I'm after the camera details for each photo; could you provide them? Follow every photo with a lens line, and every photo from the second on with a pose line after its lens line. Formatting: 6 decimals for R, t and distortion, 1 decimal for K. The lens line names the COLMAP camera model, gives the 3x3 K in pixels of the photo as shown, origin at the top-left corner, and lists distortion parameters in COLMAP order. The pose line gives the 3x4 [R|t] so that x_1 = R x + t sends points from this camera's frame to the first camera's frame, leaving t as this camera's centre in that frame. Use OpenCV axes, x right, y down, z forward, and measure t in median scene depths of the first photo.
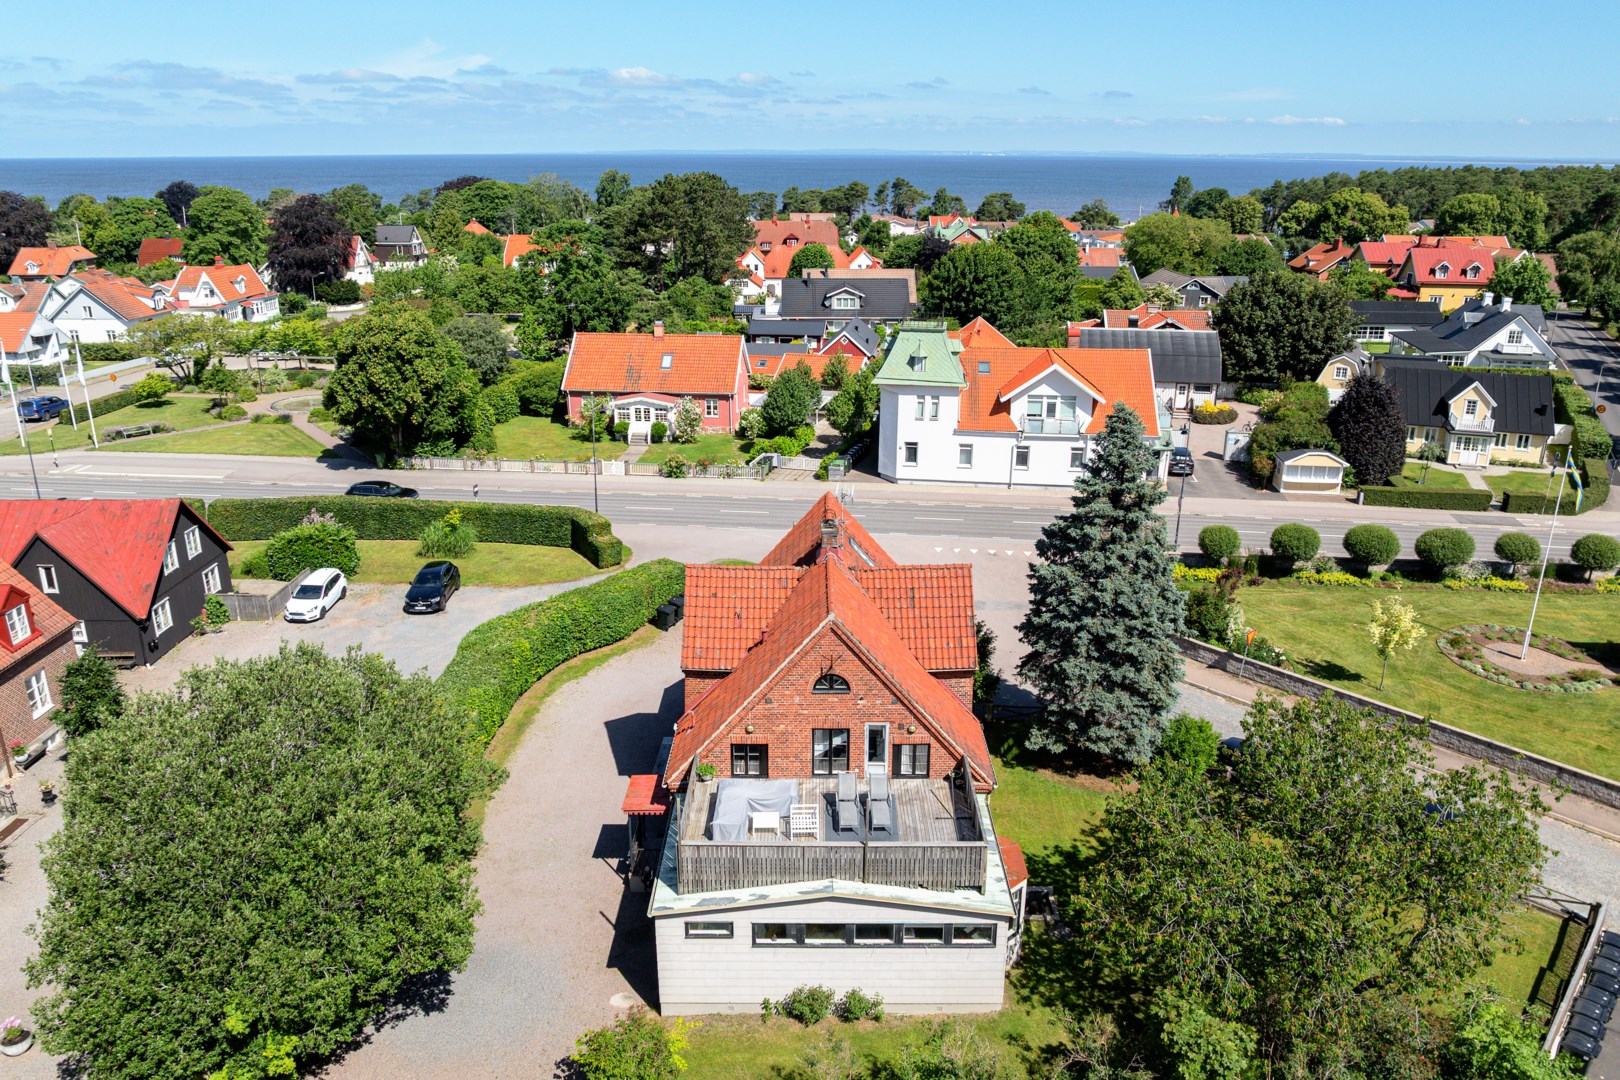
lens RADIAL K [[1158.8, 0, 810.0], [0, 1158.8, 540.0], [0, 0, 1]] dist [-0.040958, 0.005613]
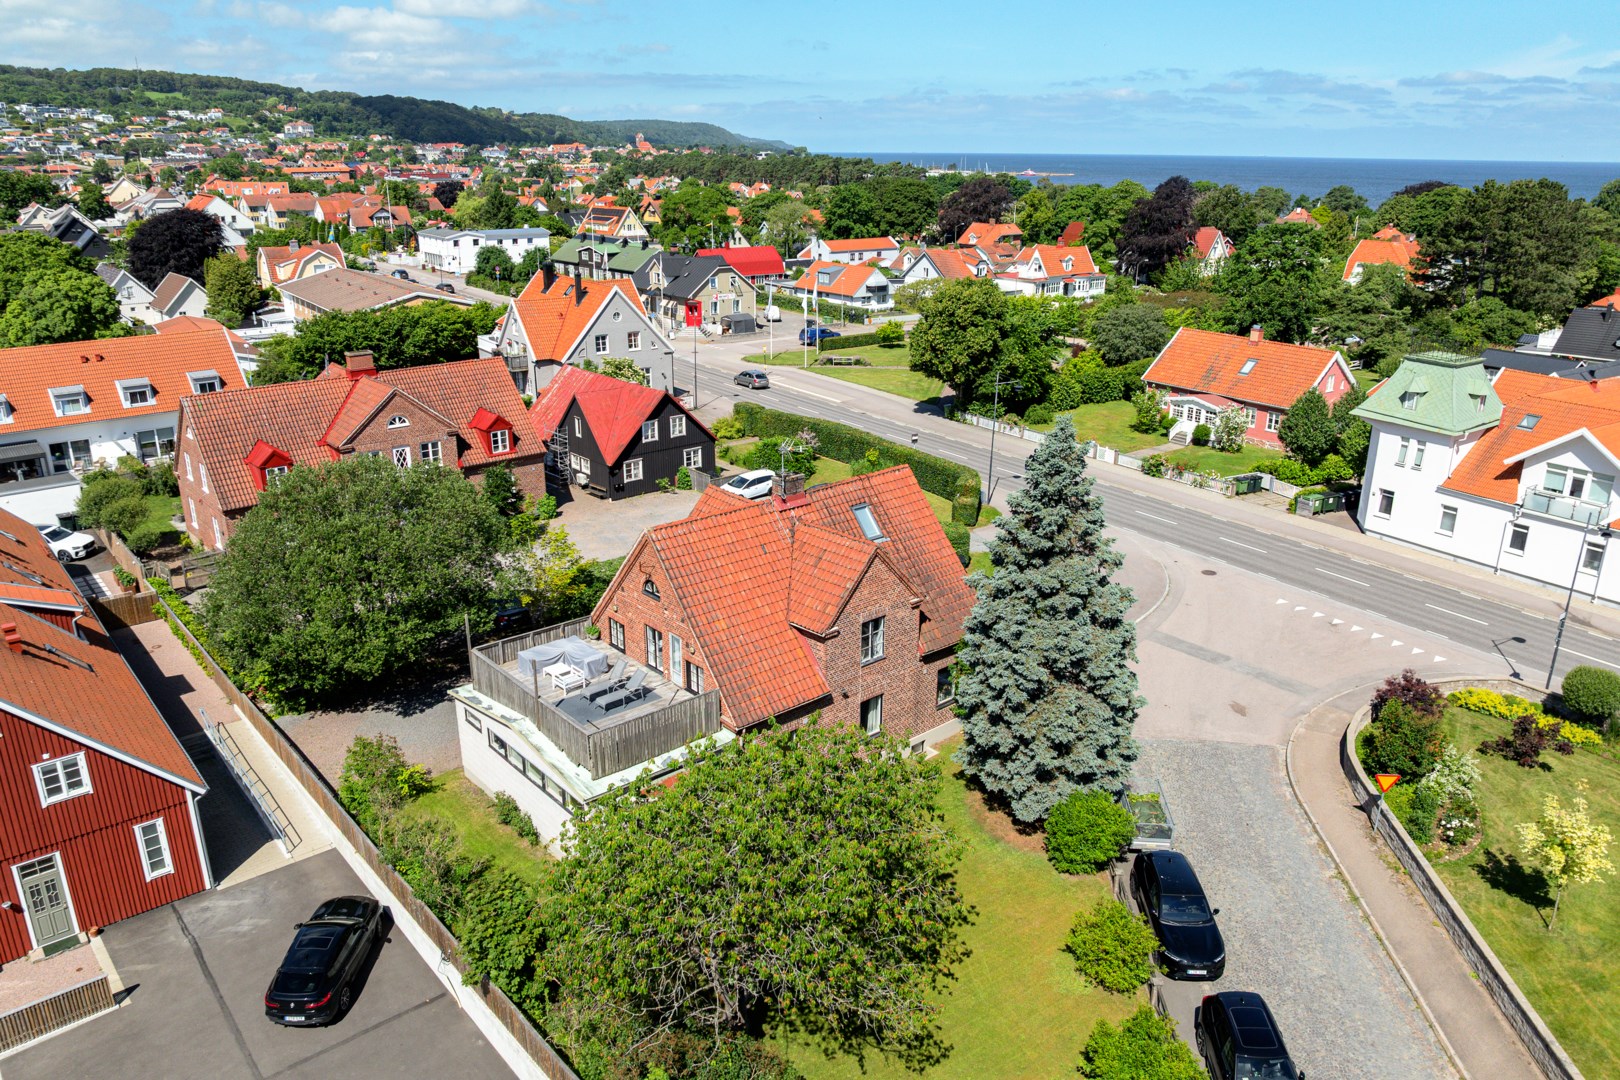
lens RADIAL K [[1132.8, 0, 810.0], [0, 1132.8, 540.0], [0, 0, 1]] dist [-0.087217, 0.049042]
pose [[0.652920, 0.243344, -0.717272, 0.352104], [-0.237096, 0.965057, 0.111583, -0.034462], [0.719362, 0.097208, 0.687801, 0.119226]]
